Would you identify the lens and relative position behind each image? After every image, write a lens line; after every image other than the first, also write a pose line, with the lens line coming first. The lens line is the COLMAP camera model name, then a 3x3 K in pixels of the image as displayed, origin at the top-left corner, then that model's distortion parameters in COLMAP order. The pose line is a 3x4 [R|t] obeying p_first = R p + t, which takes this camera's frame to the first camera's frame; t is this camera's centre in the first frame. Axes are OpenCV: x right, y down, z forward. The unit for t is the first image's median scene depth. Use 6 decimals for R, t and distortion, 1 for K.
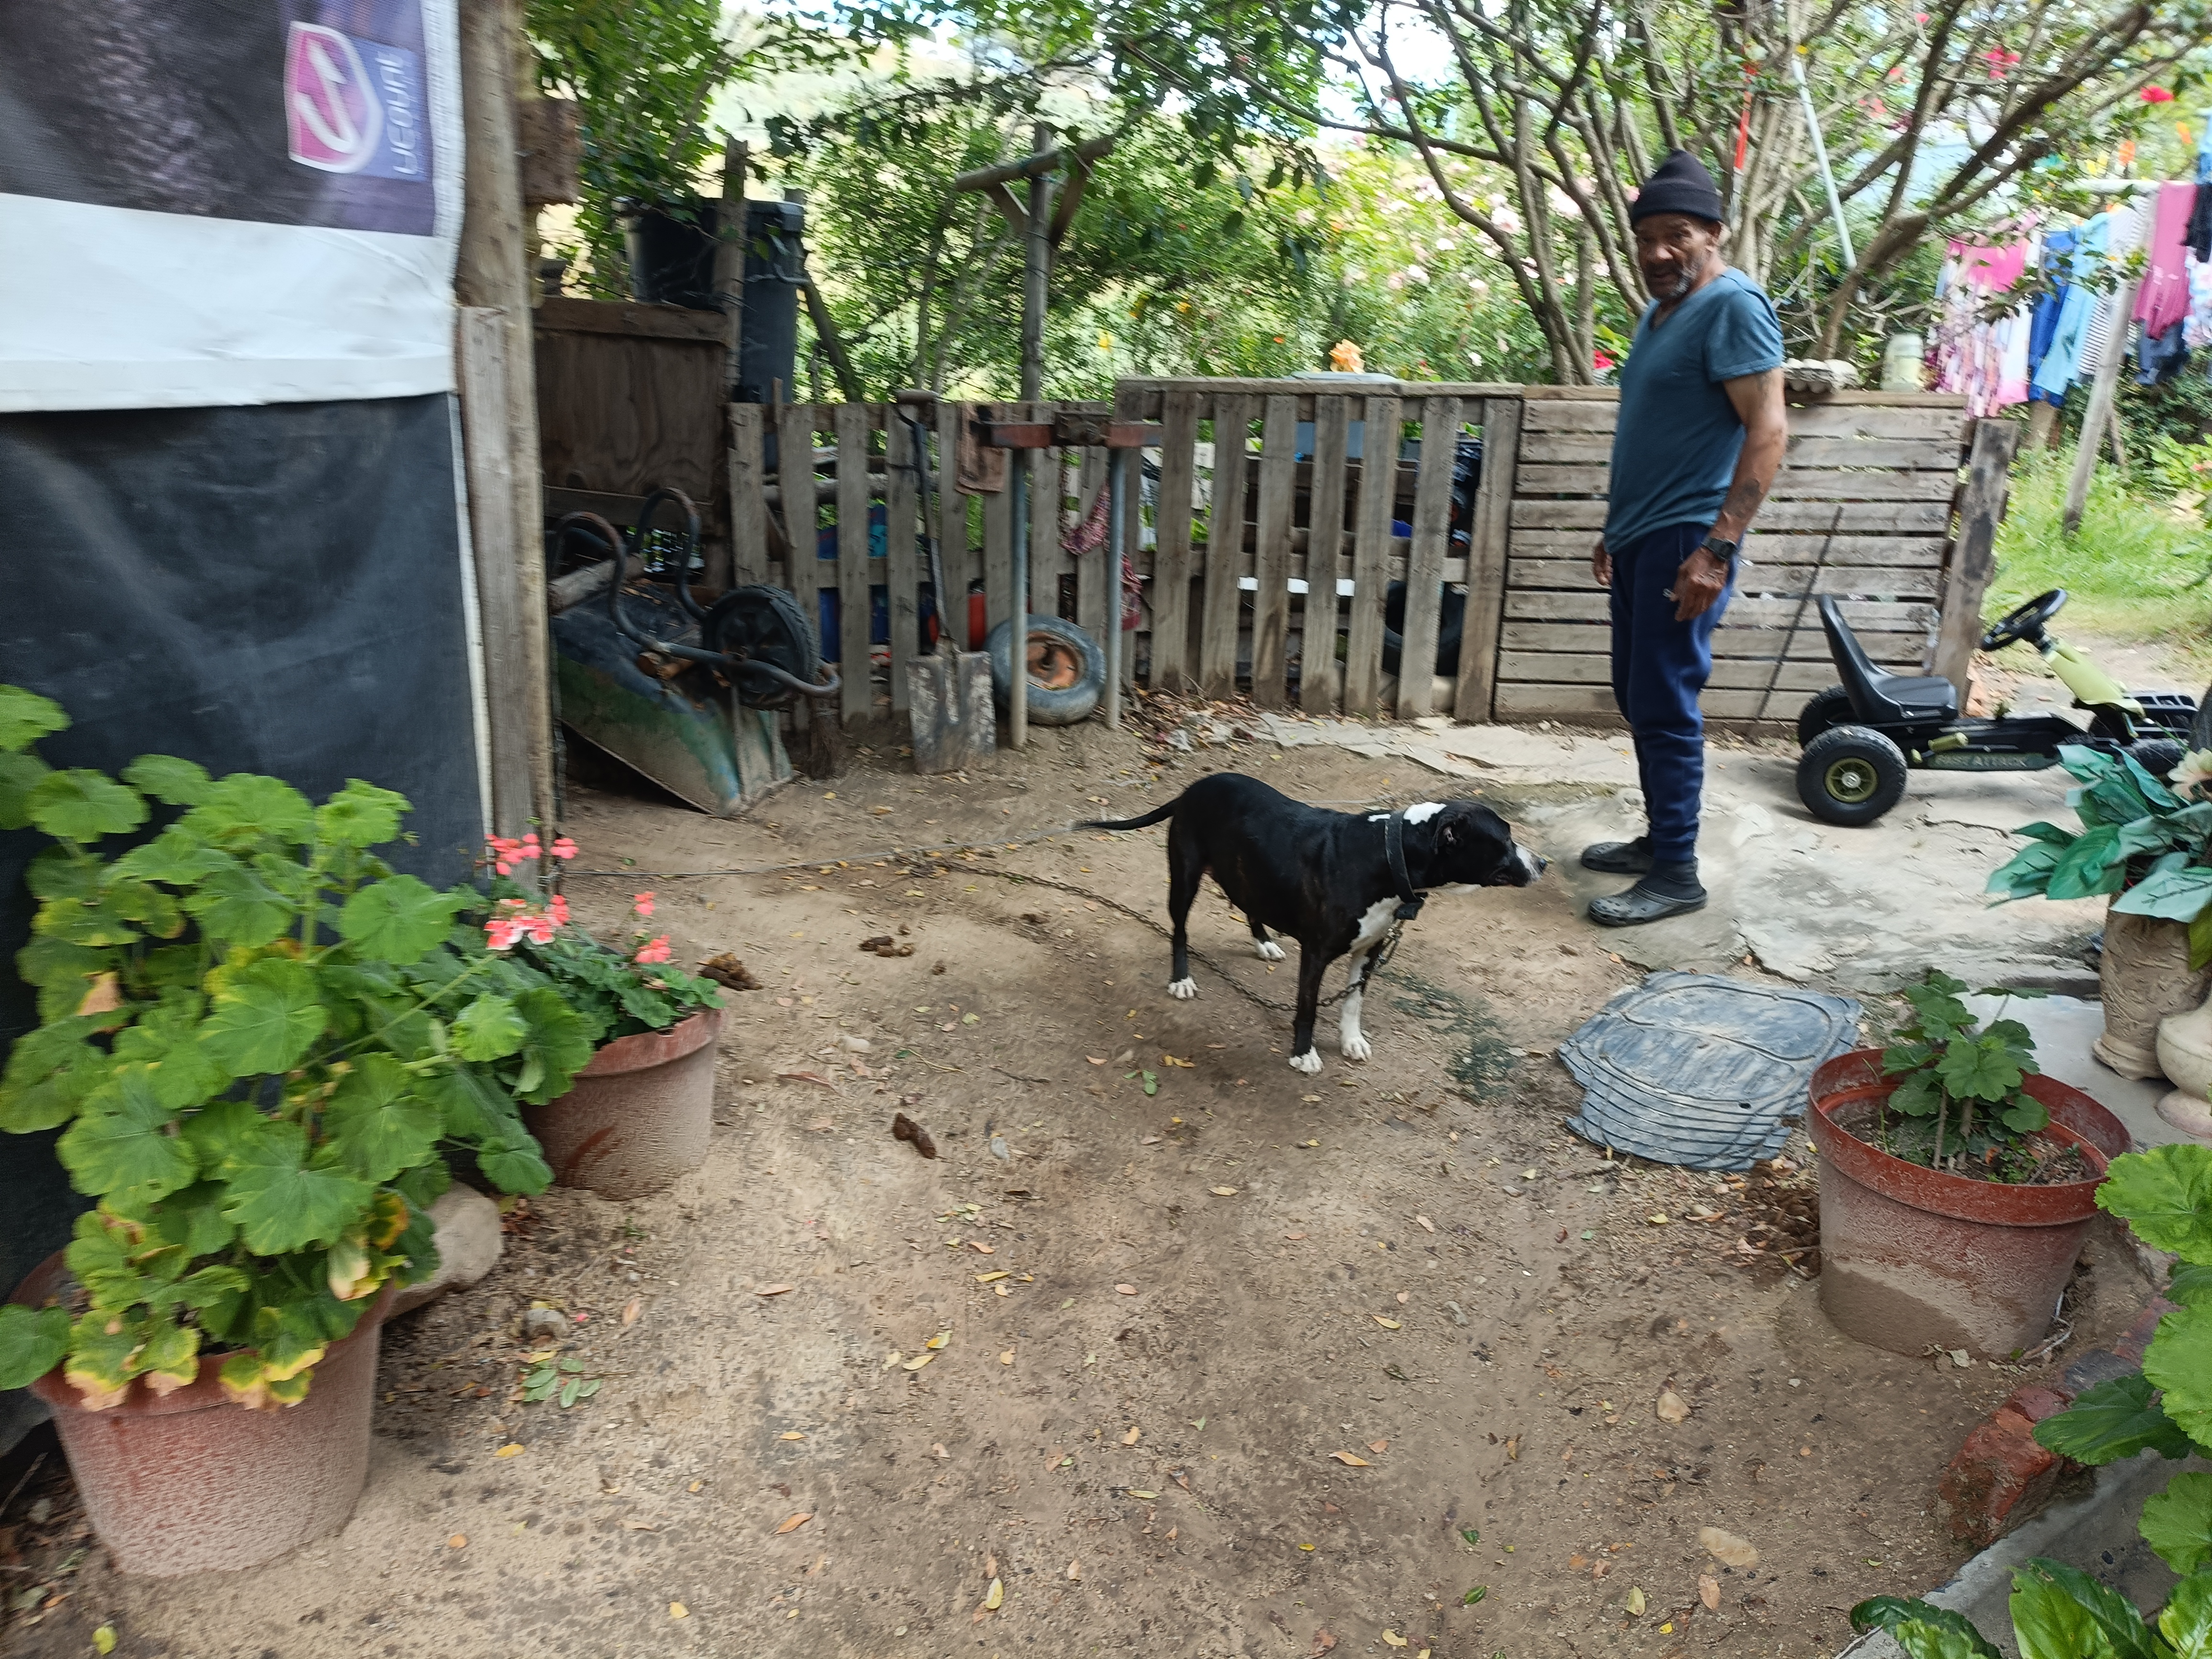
lens RADIAL K [[1595.4, 0, 1102.7], [0, 1595.4, 788.0], [0, 0, 1]] dist [0.007832, -0.004585]
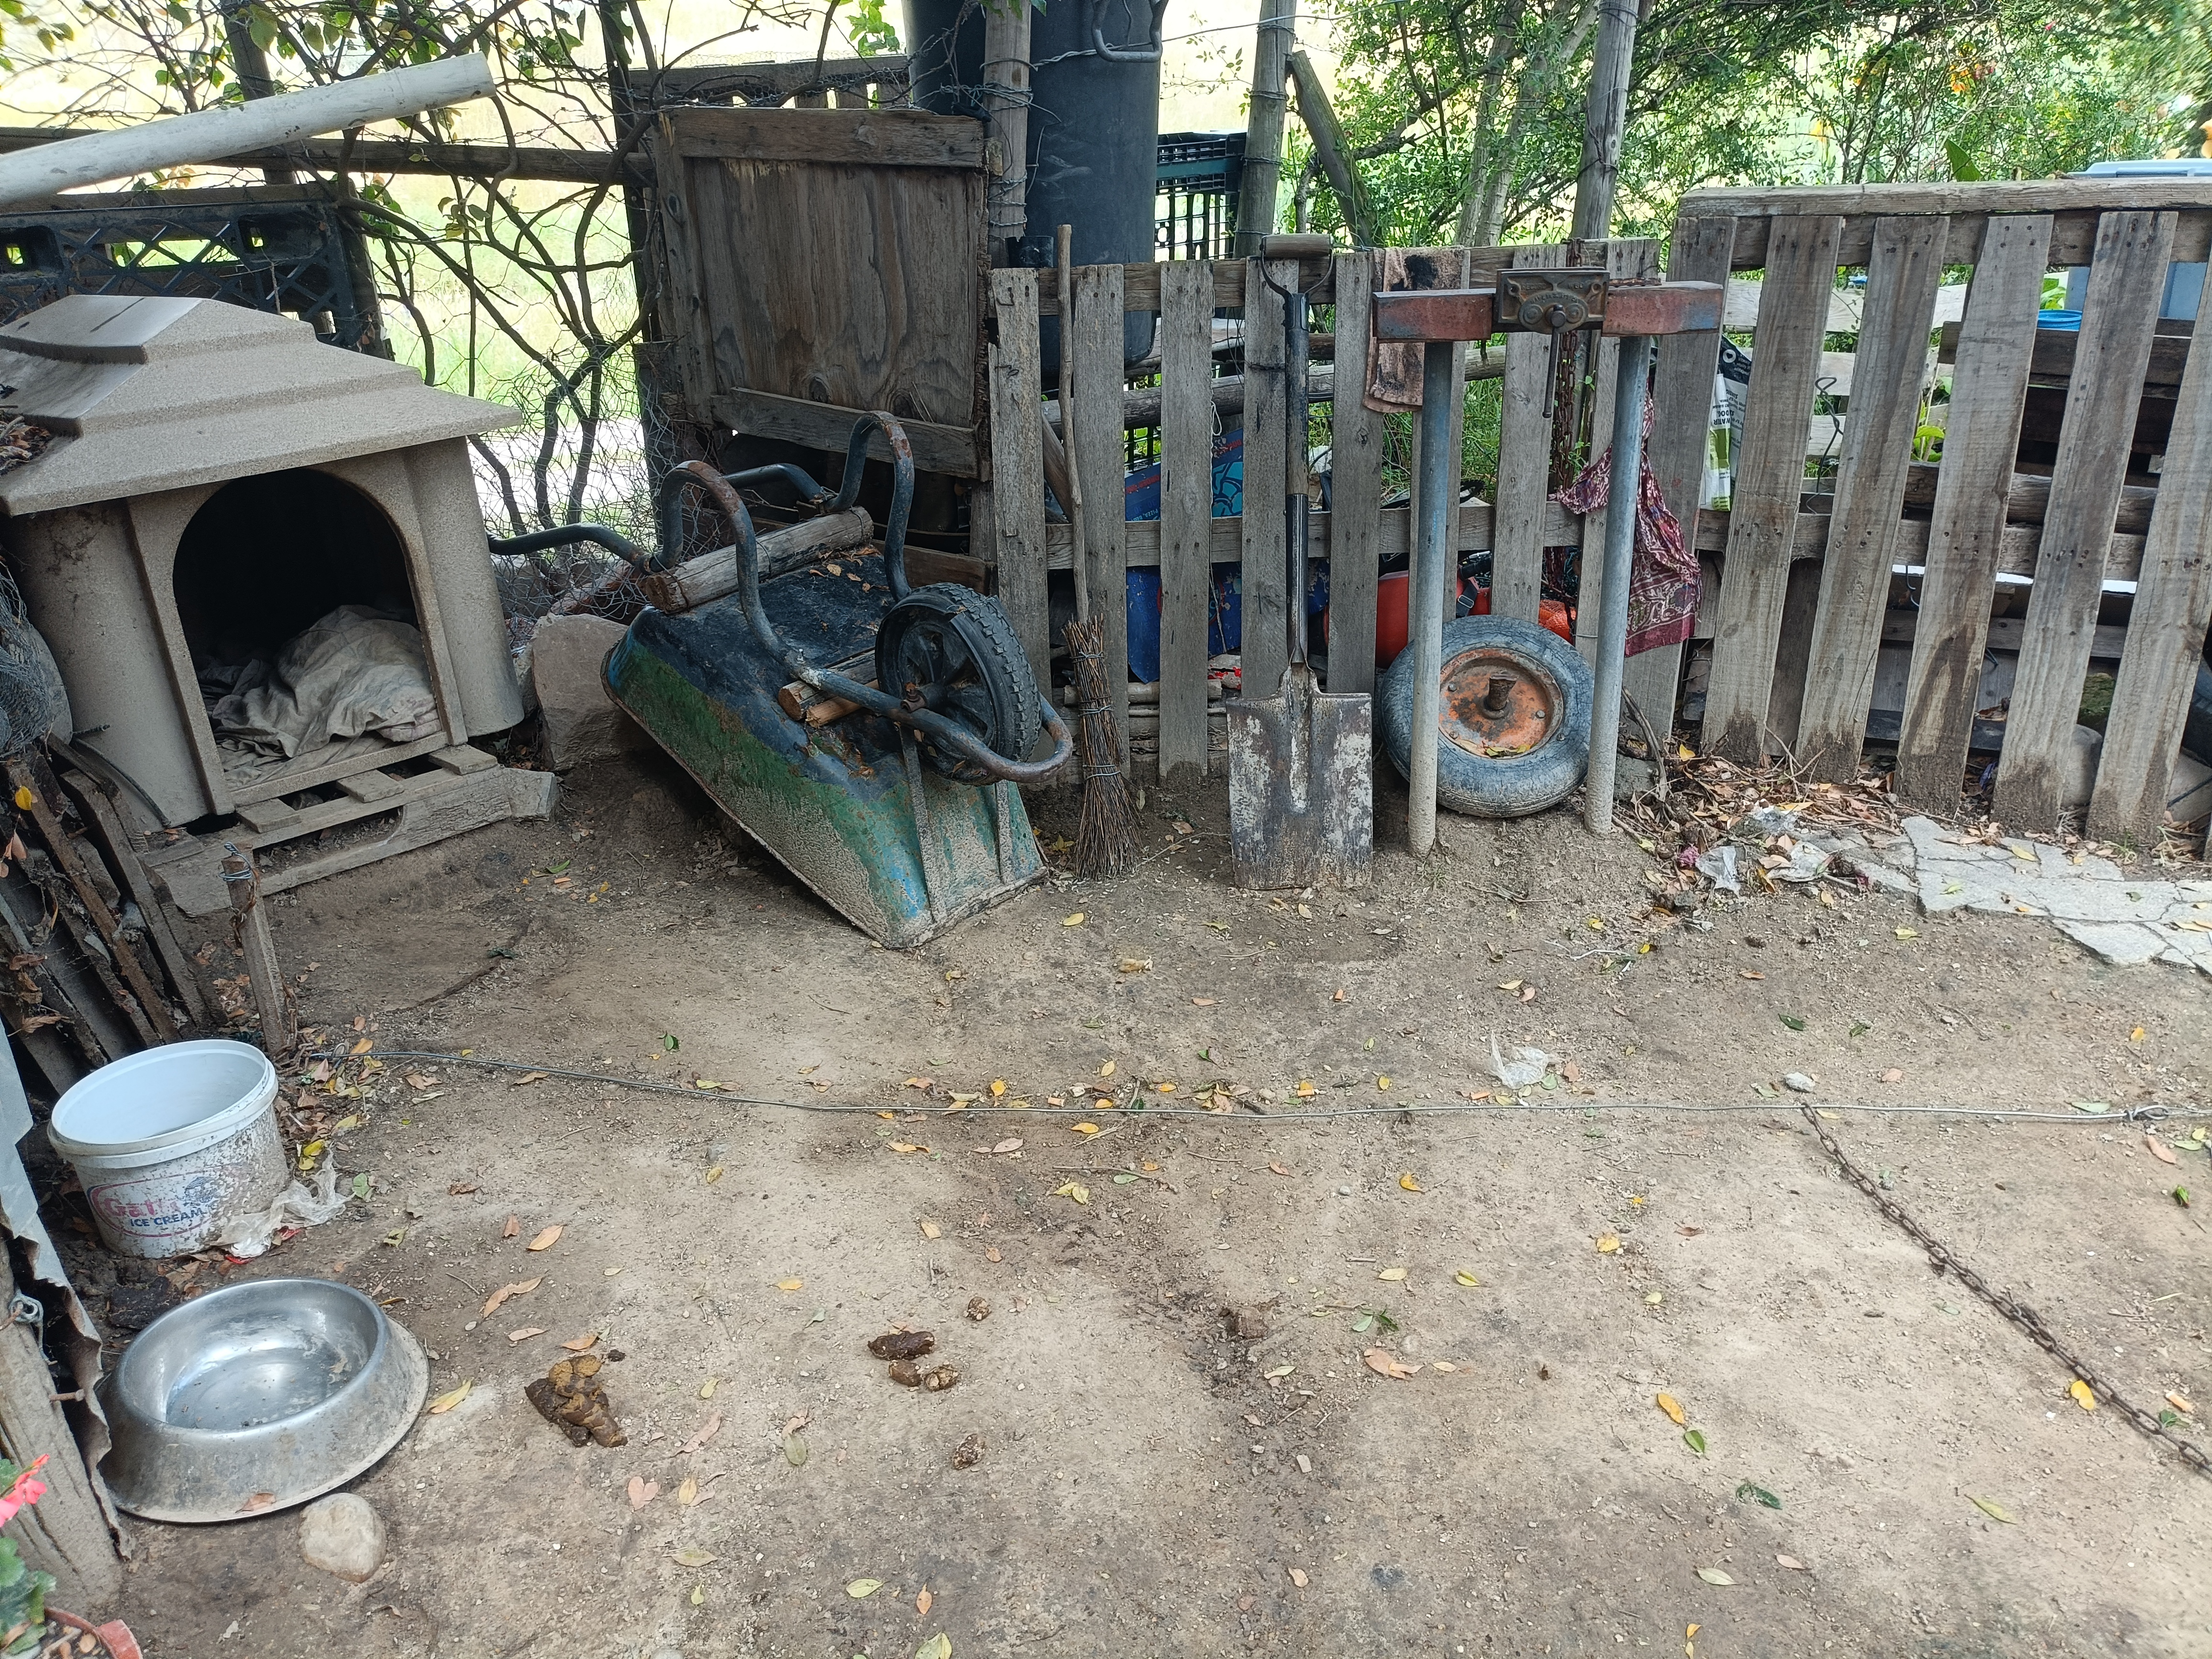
lens RADIAL K [[1595.4, 0, 1102.7], [0, 1595.4, 788.0], [0, 0, 1]] dist [0.007832, -0.004585]
pose [[0.898906, 0.109281, -0.424294, 0.087540], [-0.063969, 0.990753, 0.119655, -0.109686], [0.433447, -0.080417, 0.897584, 0.411246]]
